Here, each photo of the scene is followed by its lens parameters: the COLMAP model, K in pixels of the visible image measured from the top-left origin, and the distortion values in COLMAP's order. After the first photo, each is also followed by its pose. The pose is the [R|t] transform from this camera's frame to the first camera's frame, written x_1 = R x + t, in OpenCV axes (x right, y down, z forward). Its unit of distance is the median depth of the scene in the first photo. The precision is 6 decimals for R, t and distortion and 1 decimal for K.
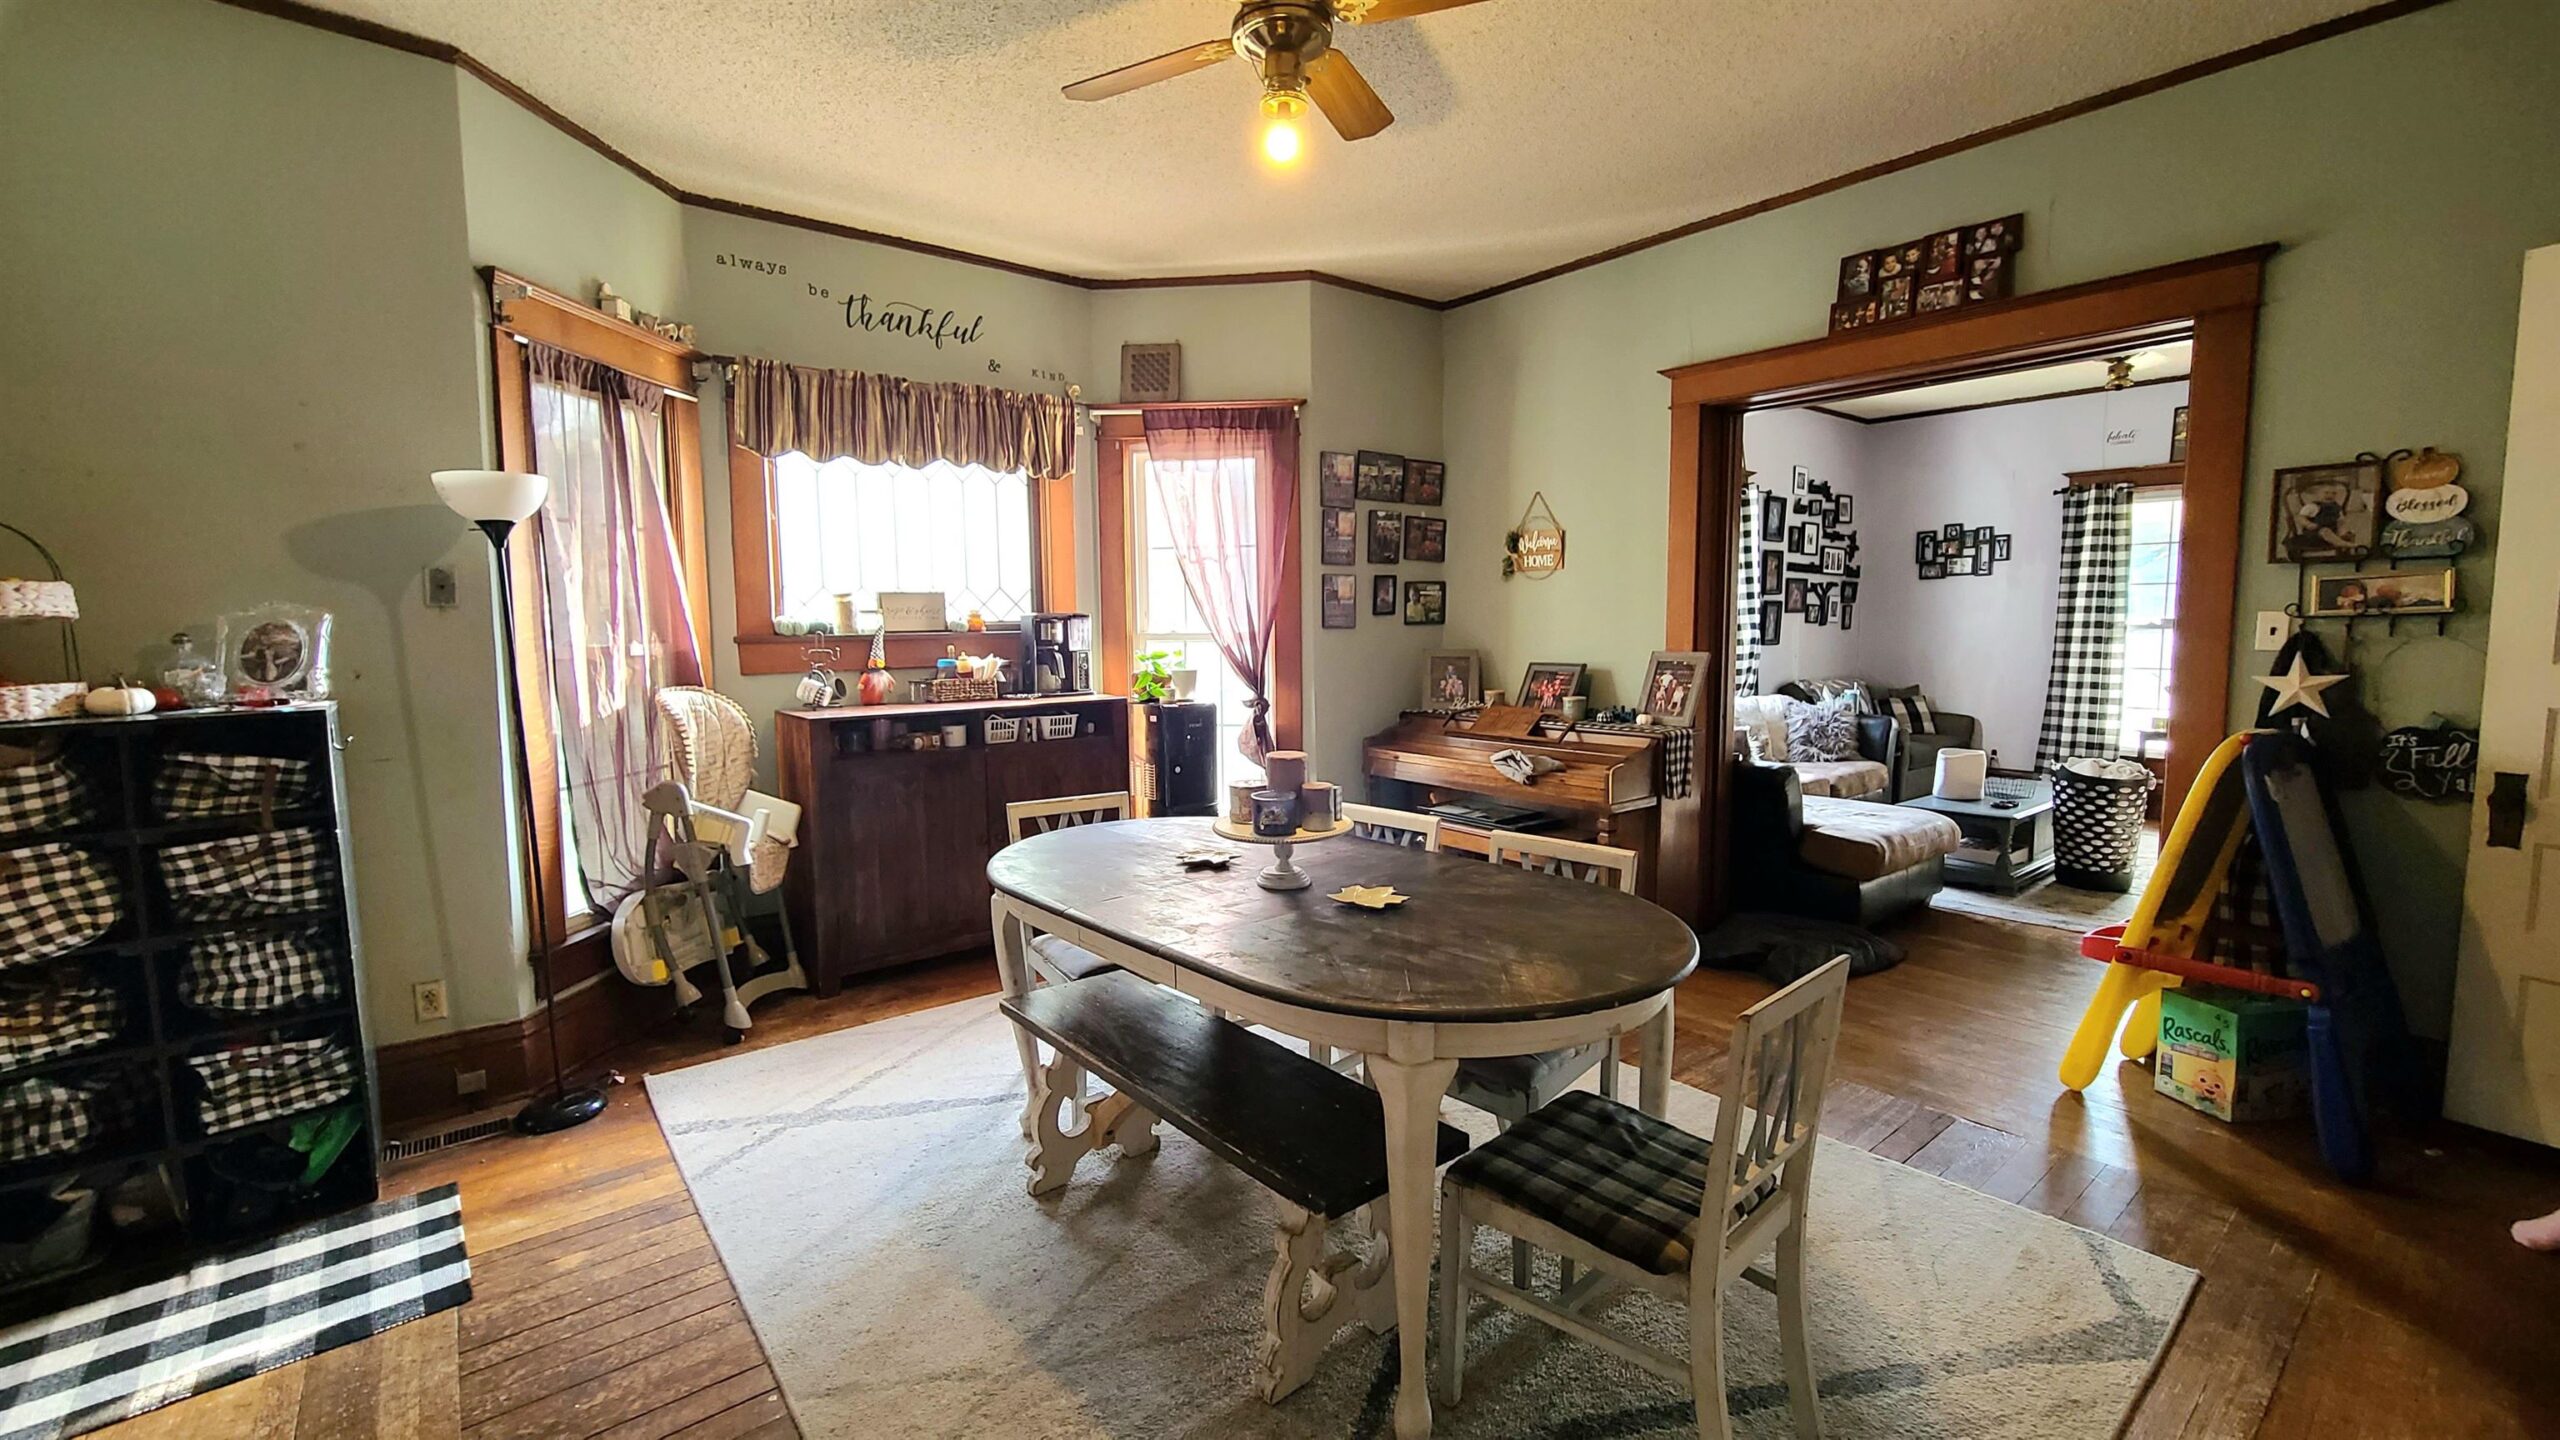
lens RADIAL K [[1049.0, 0, 1275.2], [0, 1049.0, 713.3], [0, 0, 1]] dist [0.001304, 0.000081]
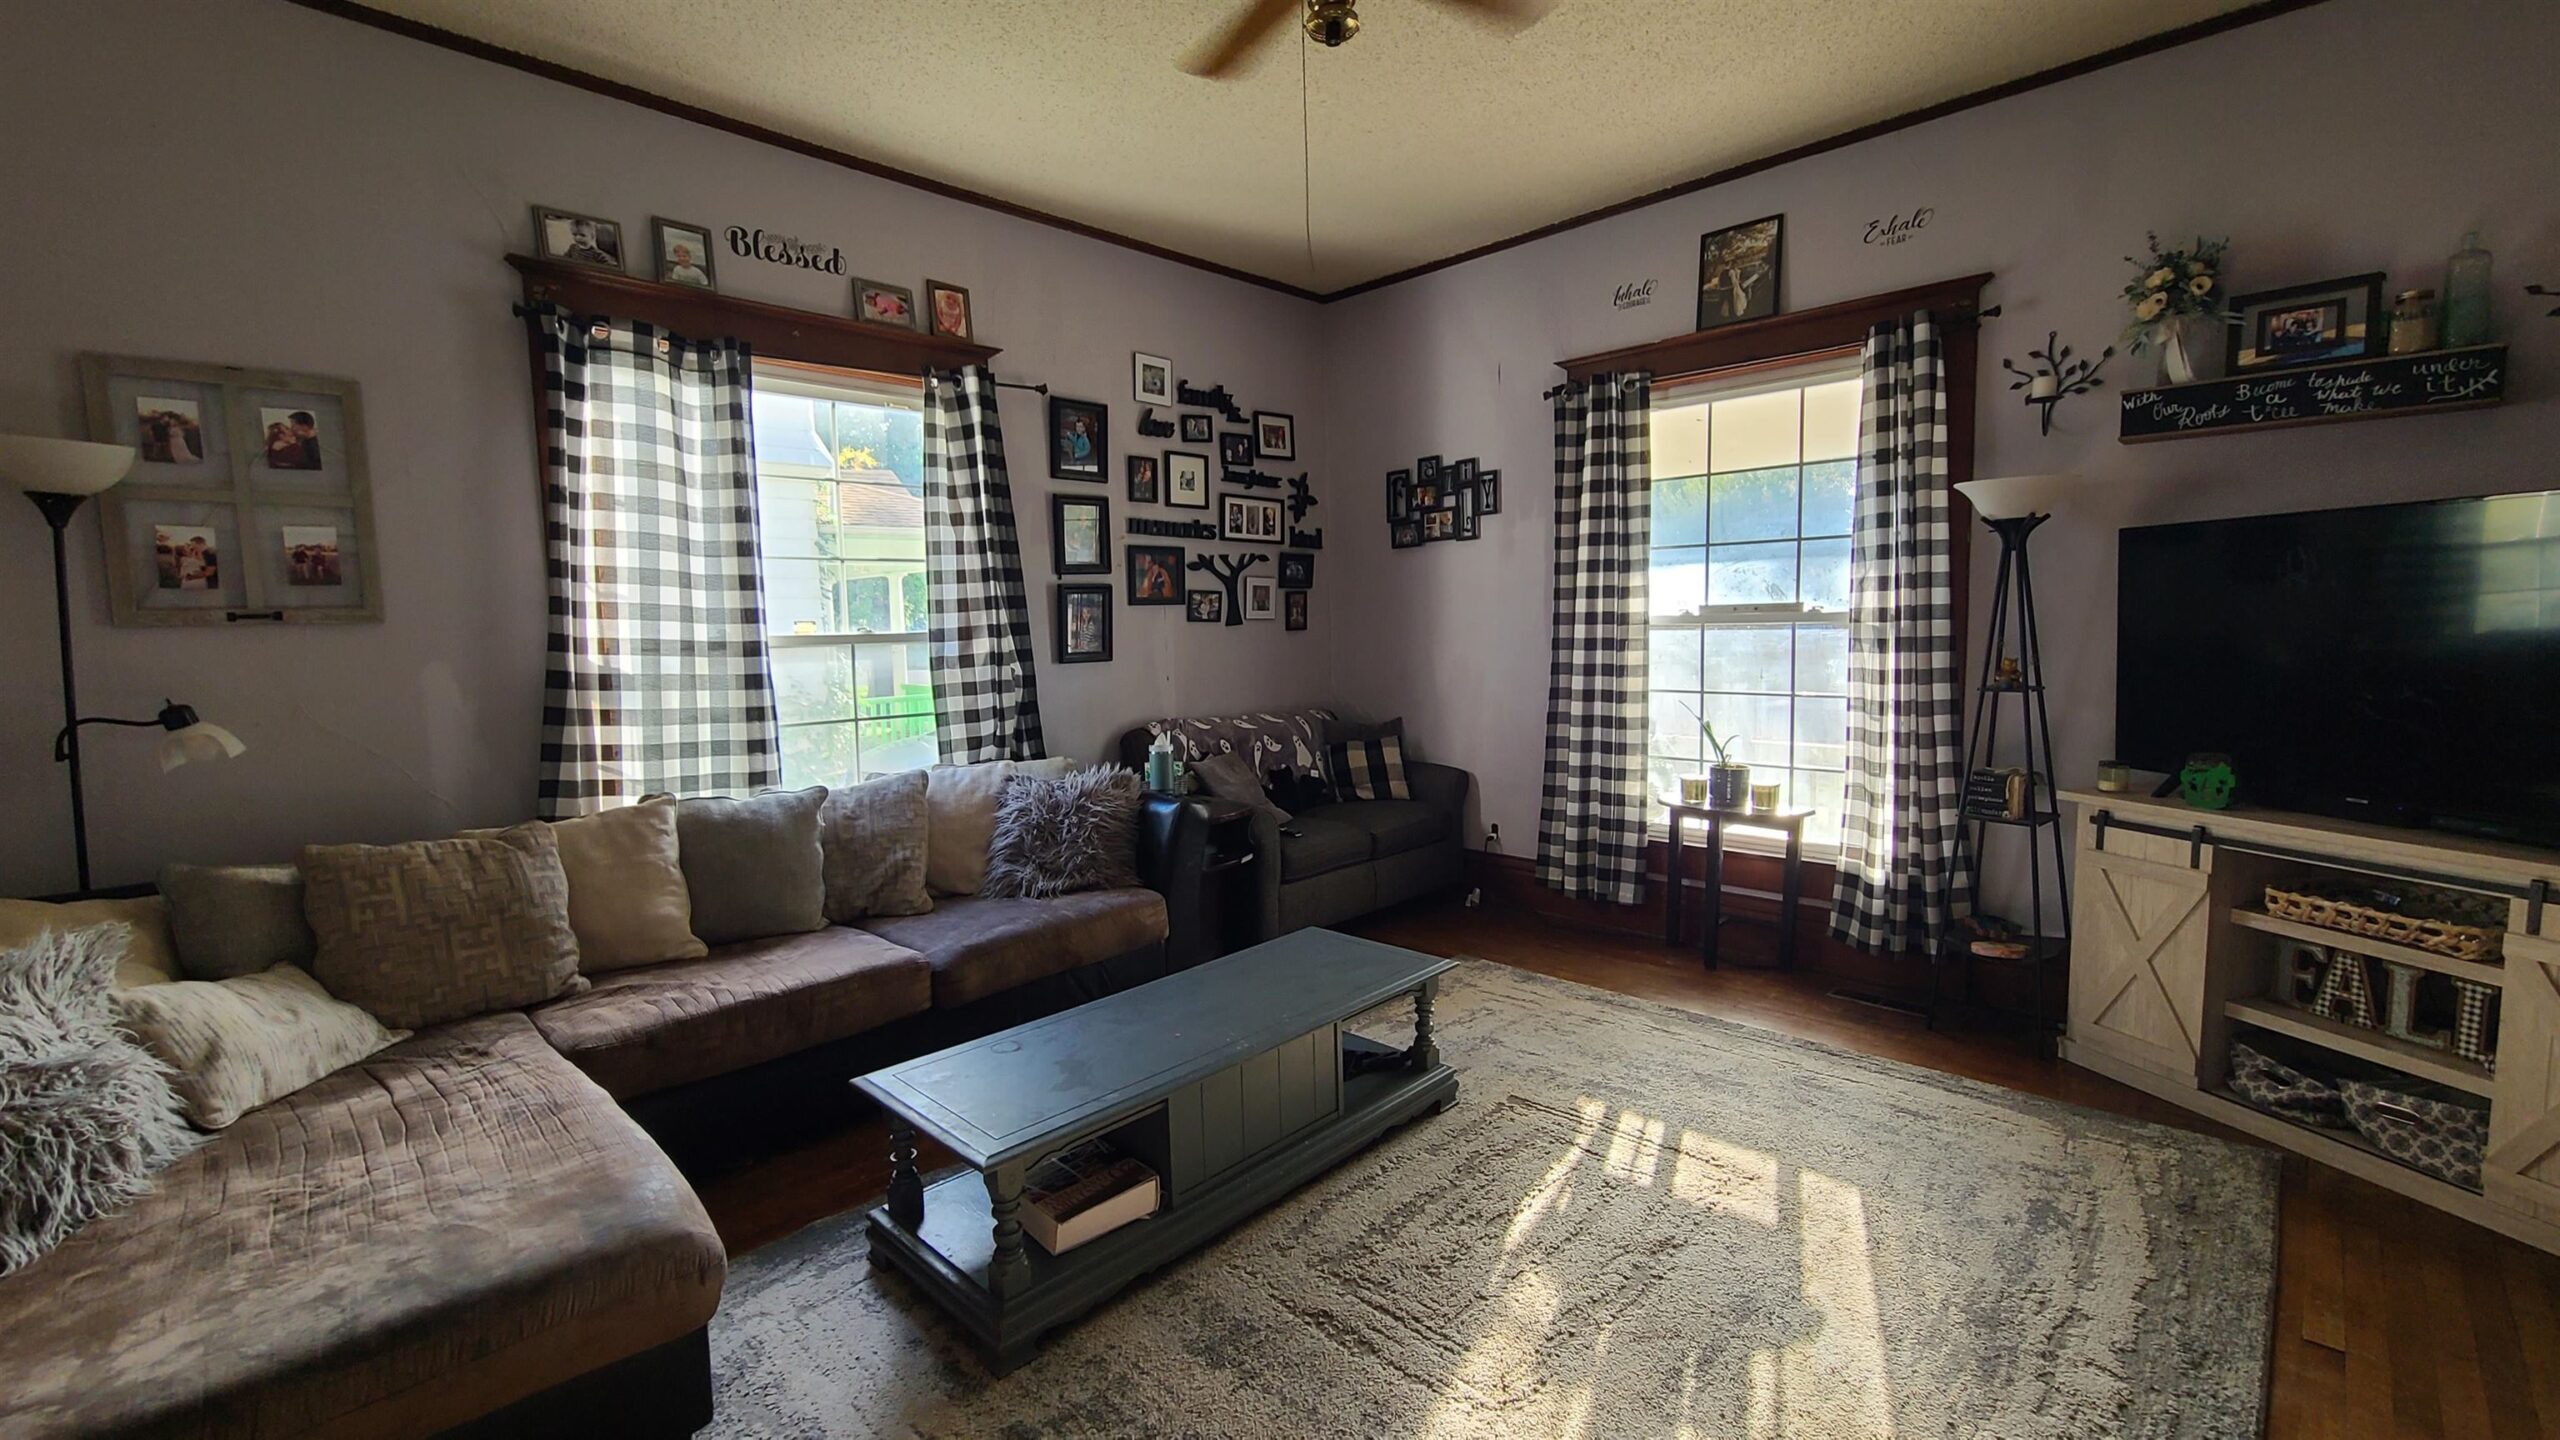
lens RADIAL K [[1049.0, 0, 1275.2], [0, 1049.0, 713.3], [0, 0, 1]] dist [0.001304, 0.000081]
pose [[0.994133, -0.025353, 0.105149, 0.506220], [0.025286, 0.999678, 0.001970, -0.035097], [-0.105165, 0.000701, 0.994455, 0.413807]]
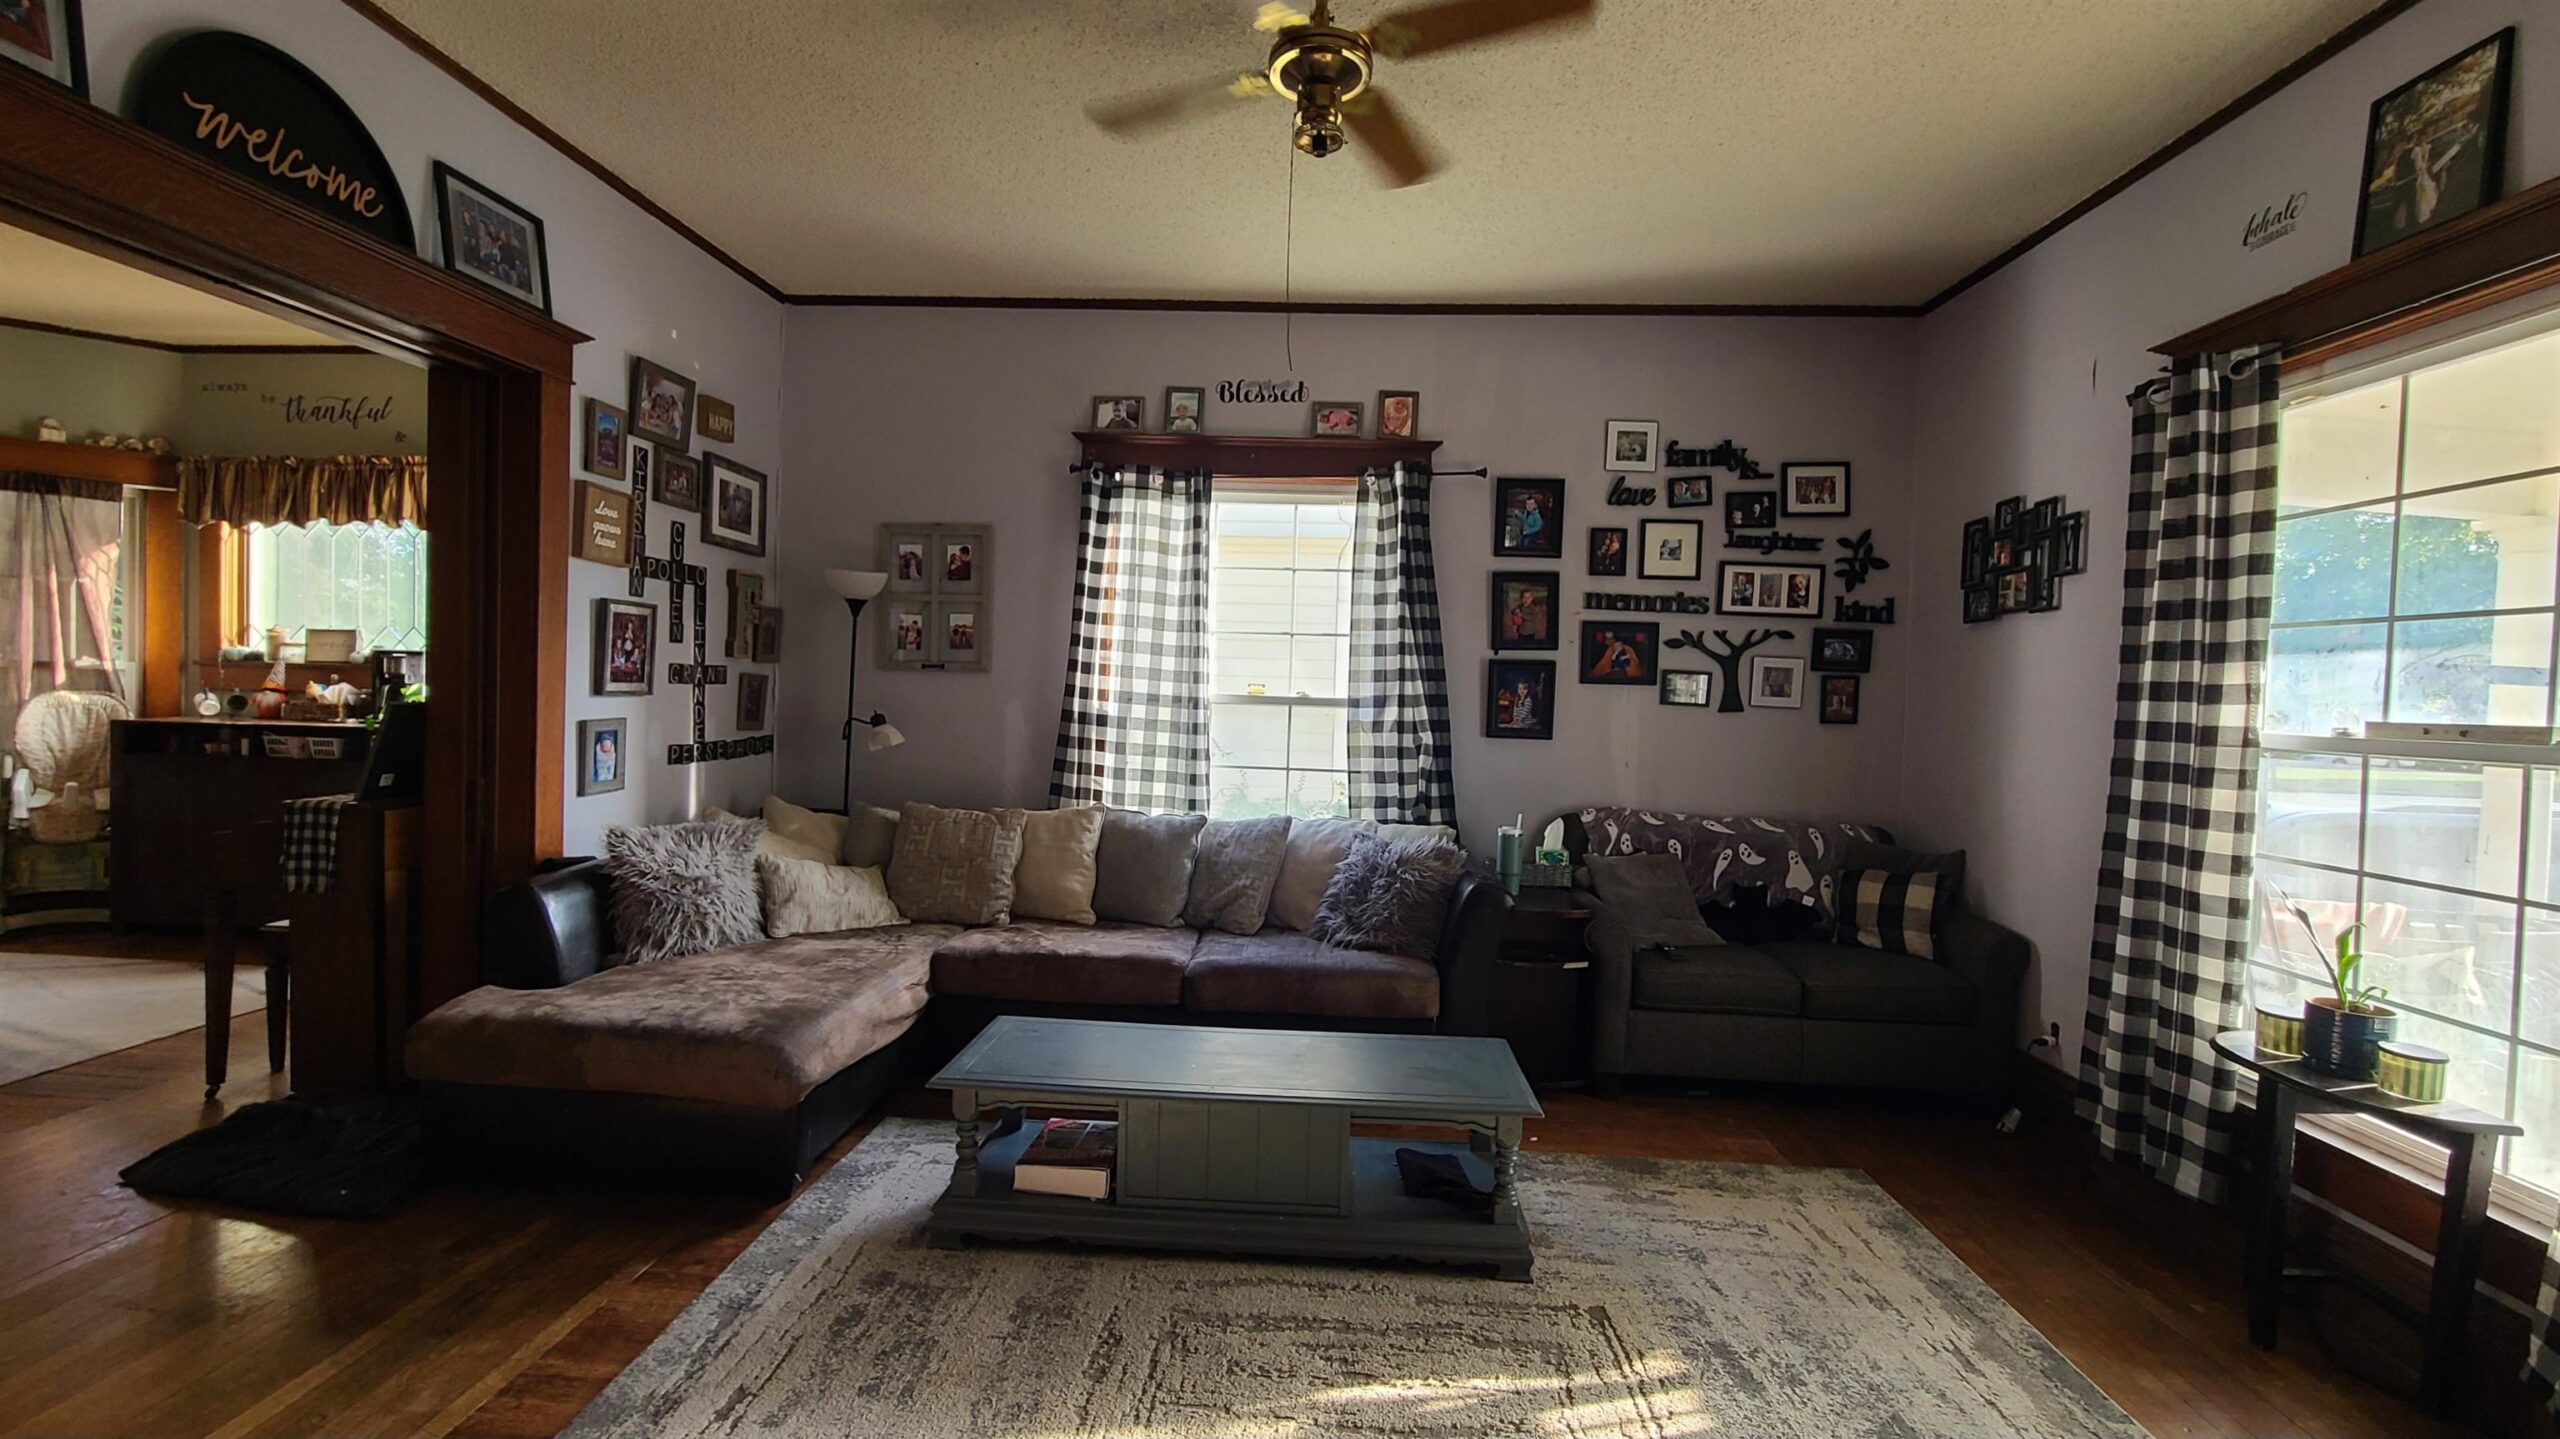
lens RADIAL K [[1088.0, 0, 1276.0], [0, 1088.0, 711.5], [0, 0, 1]] dist [0.000411, -0.000225]
pose [[0.736407, 0.044190, -0.675094, 0.760425], [-0.094171, 0.994846, -0.037603, -0.044365], [0.669953, 0.091265, 0.736772, 0.471217]]
